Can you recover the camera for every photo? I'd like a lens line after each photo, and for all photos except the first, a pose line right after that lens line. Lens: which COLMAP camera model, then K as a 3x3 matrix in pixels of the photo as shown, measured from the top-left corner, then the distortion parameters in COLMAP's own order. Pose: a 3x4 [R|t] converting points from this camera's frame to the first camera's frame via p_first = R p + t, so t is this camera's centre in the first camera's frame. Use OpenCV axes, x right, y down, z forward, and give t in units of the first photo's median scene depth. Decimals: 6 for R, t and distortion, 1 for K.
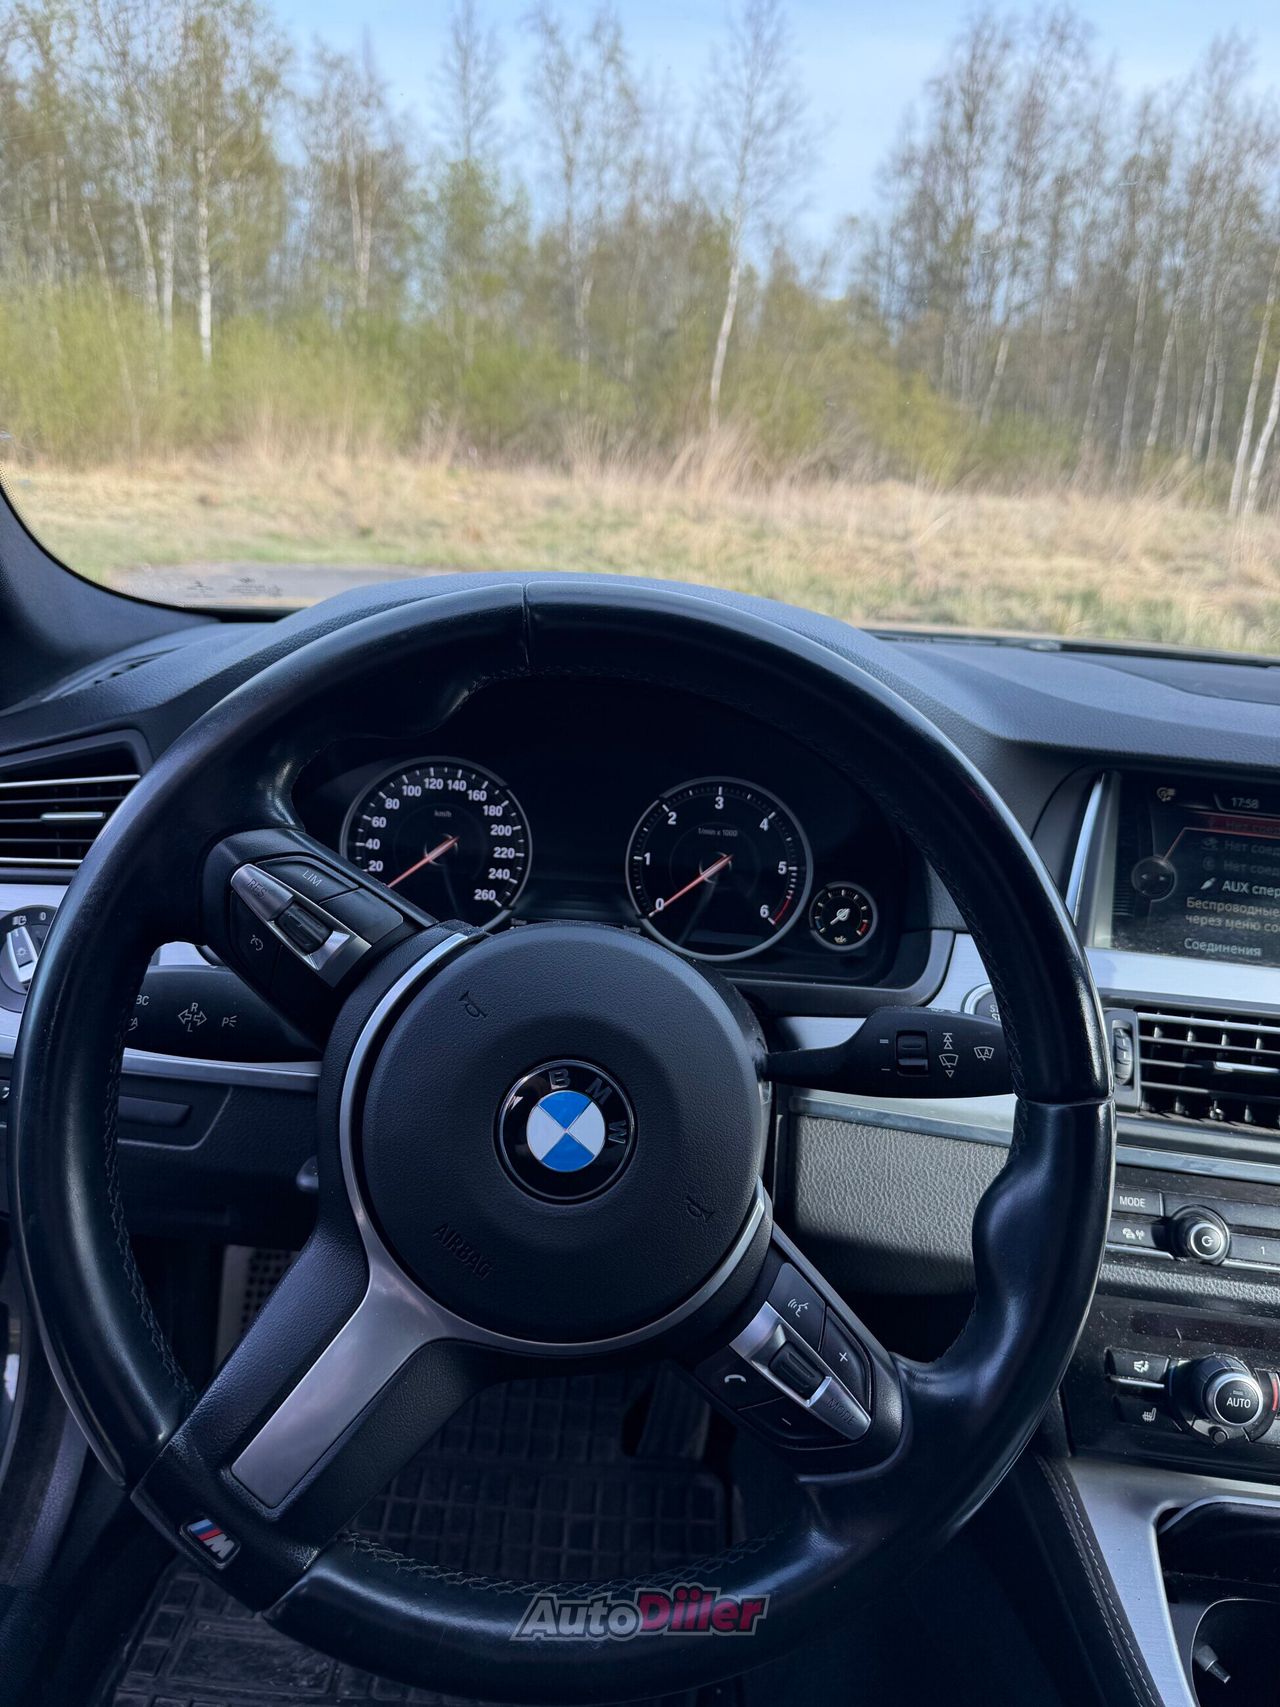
lens RADIAL K [[1223.8, 0, 636.8], [0, 1223.8, 857.0], [0, 0, 1]] dist [0.068994, -0.064470]
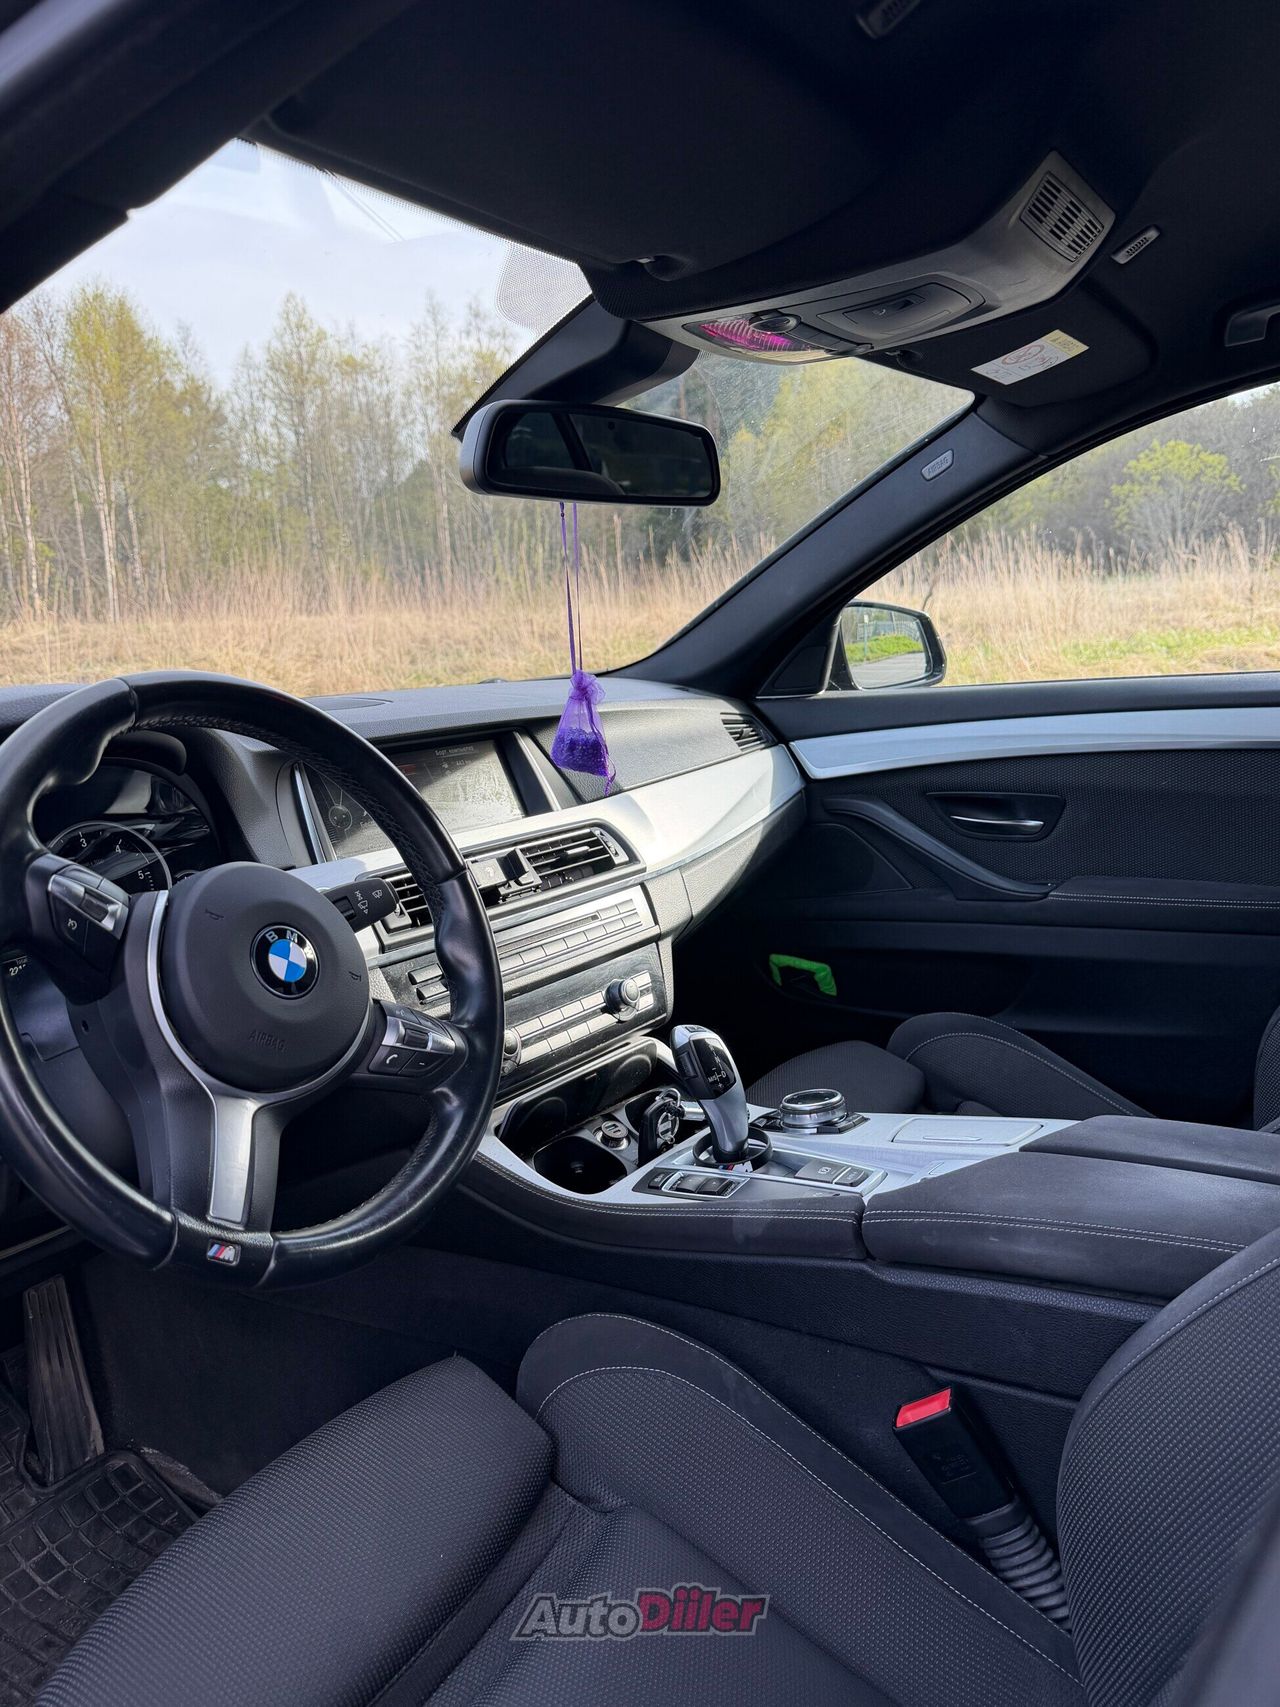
lens RADIAL K [[1259.4, 0, 633.5], [0, 1259.4, 863.7], [0, 0, 1]] dist [0.055816, -0.046270]
pose [[0.541564, -0.268591, 0.796597, -0.855875], [0.338816, 0.936953, 0.085572, 0.072962], [-0.769358, 0.223558, 0.598423, -0.367743]]
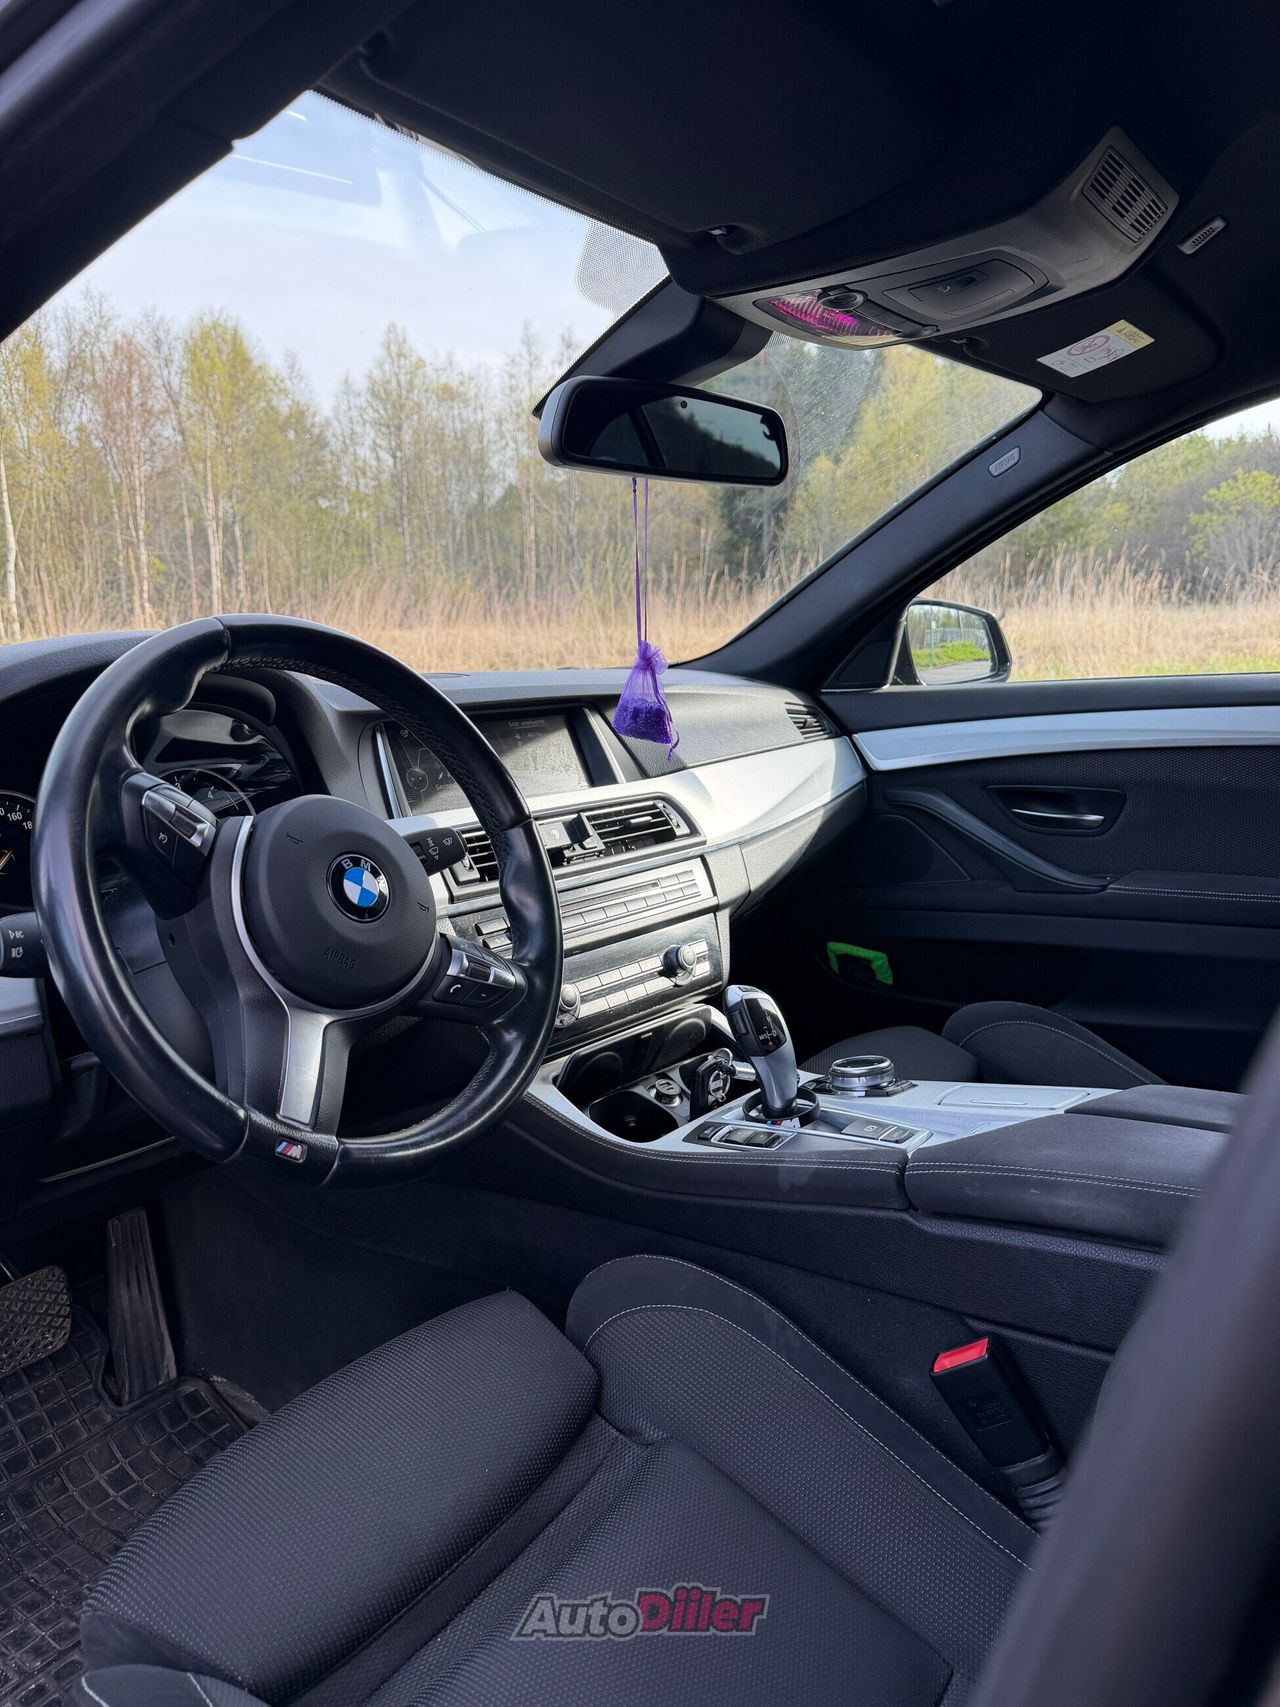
lens RADIAL K [[1223.8, 0, 634.3], [0, 1223.8, 856.9], [0, 0, 1]] dist [0.068994, -0.064470]
pose [[0.593556, -0.236507, 0.769256, -0.885251], [0.314930, 0.947879, 0.048425, 0.154917], [-0.740615, 0.213519, 0.637103, -0.376358]]
